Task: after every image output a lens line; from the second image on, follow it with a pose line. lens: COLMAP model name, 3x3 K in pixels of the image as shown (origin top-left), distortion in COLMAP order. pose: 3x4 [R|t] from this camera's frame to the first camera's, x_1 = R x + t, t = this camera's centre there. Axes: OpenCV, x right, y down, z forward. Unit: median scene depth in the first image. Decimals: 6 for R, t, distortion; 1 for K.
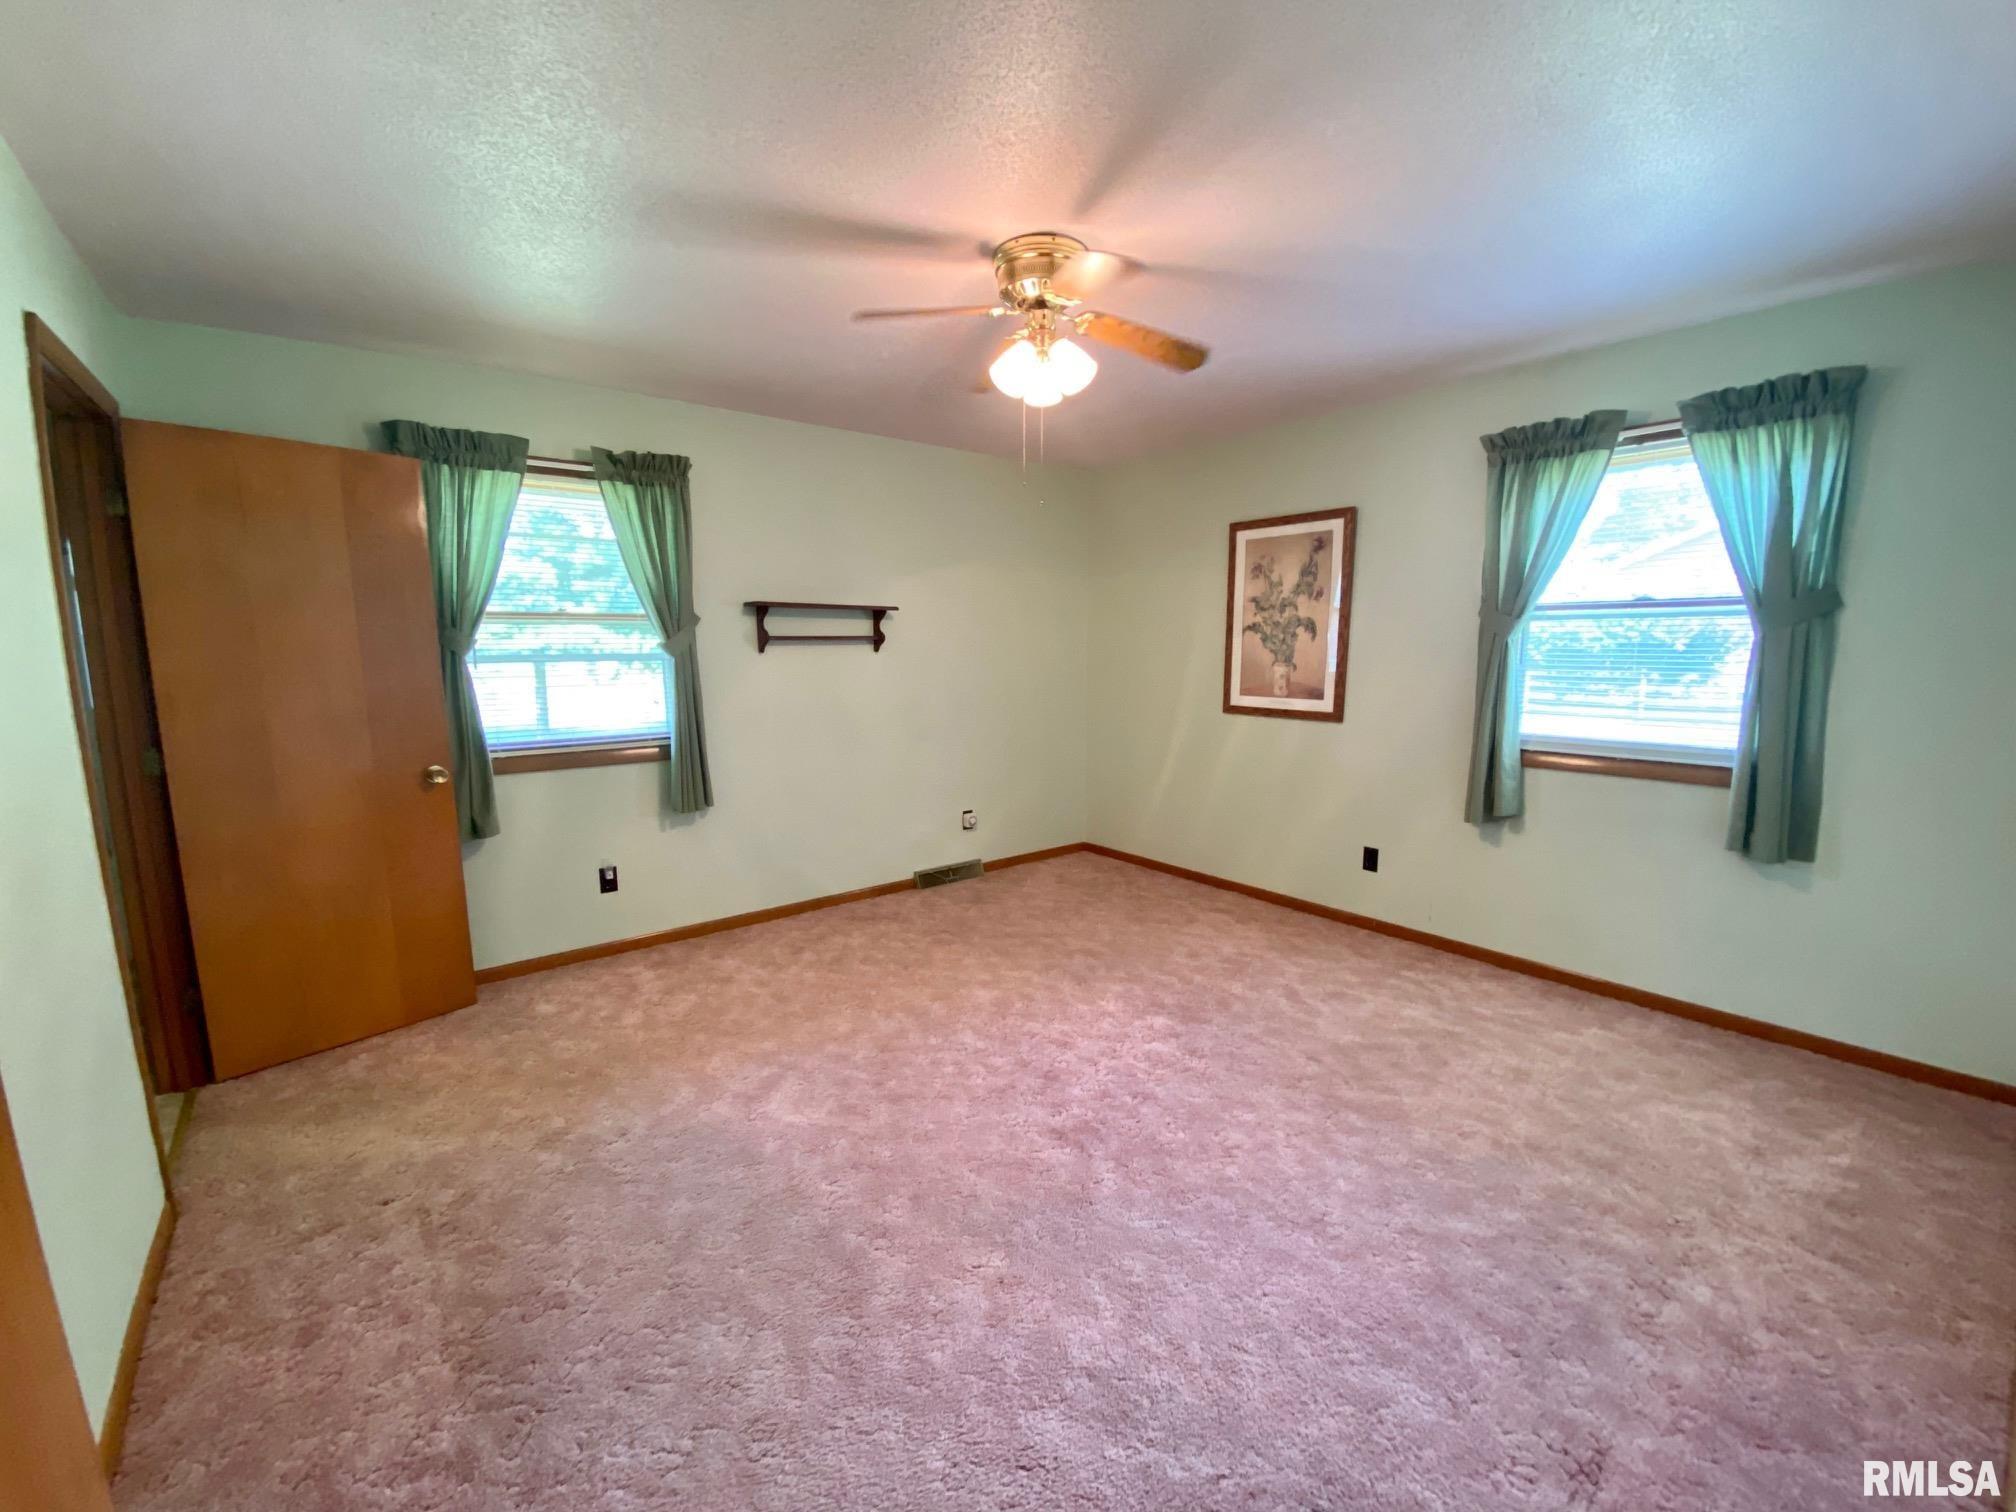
lens RADIAL K [[820.2, 0, 1006.4], [0, 820.2, 762.6], [0, 0, 1]] dist [0.036664, -0.030174]
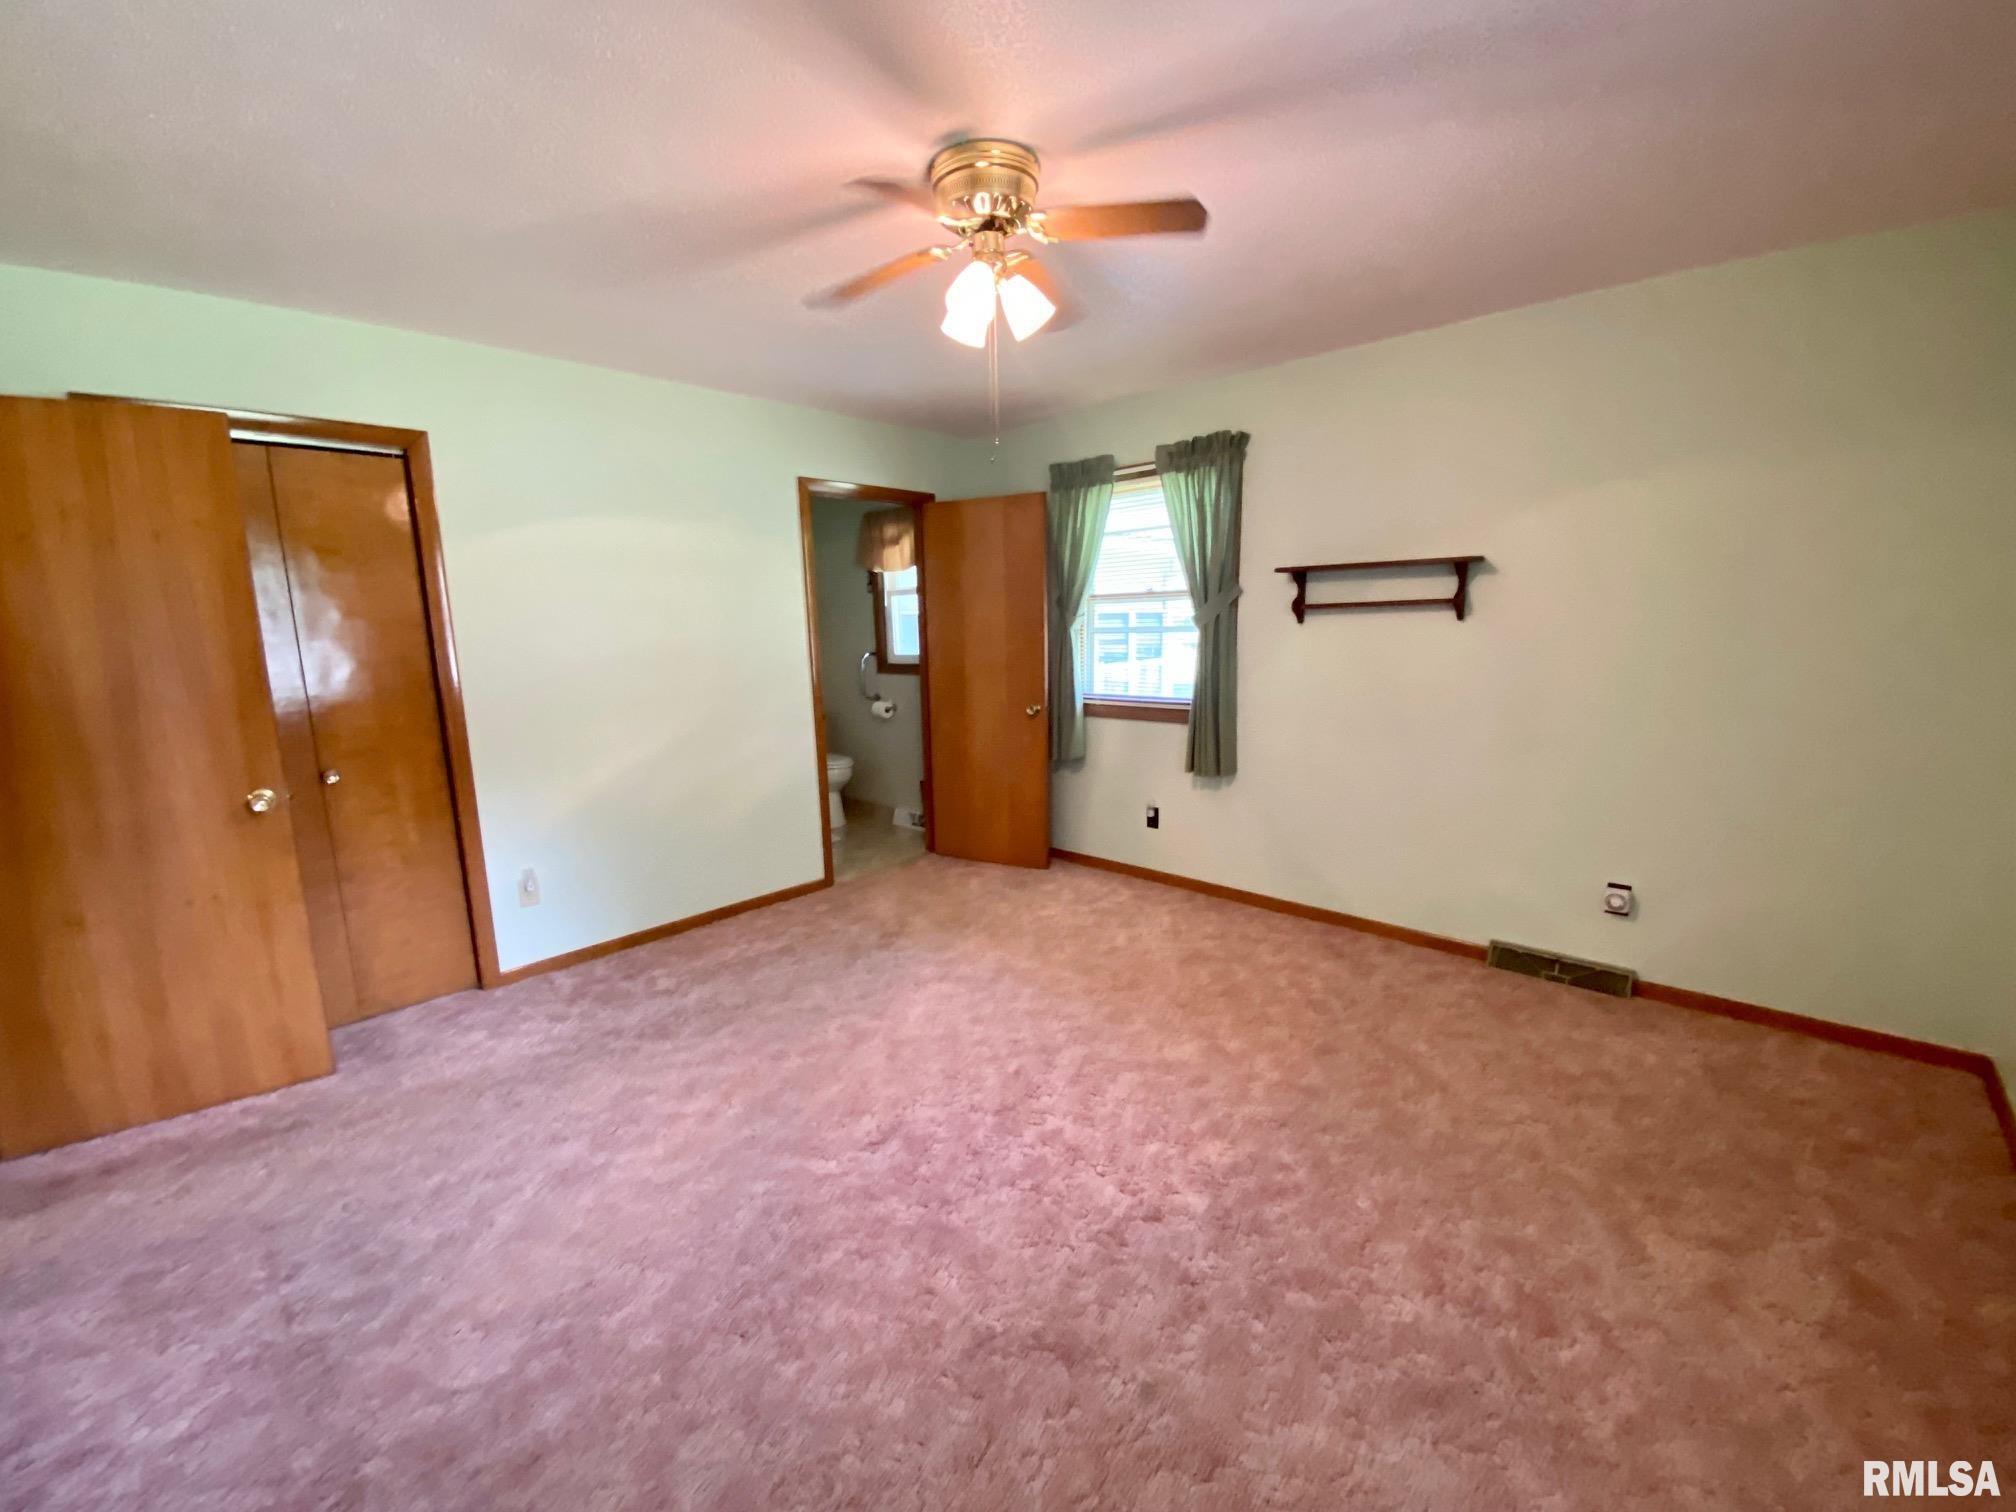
lens RADIAL K [[820.2, 0, 1006.4], [0, 820.2, 762.6], [0, 0, 1]] dist [0.036664, -0.030174]
pose [[0.140082, 0.171573, -0.975162, 0.632945], [-0.120940, 0.980463, 0.155132, -0.093542], [0.982726, 0.096205, 0.158095, 0.610991]]
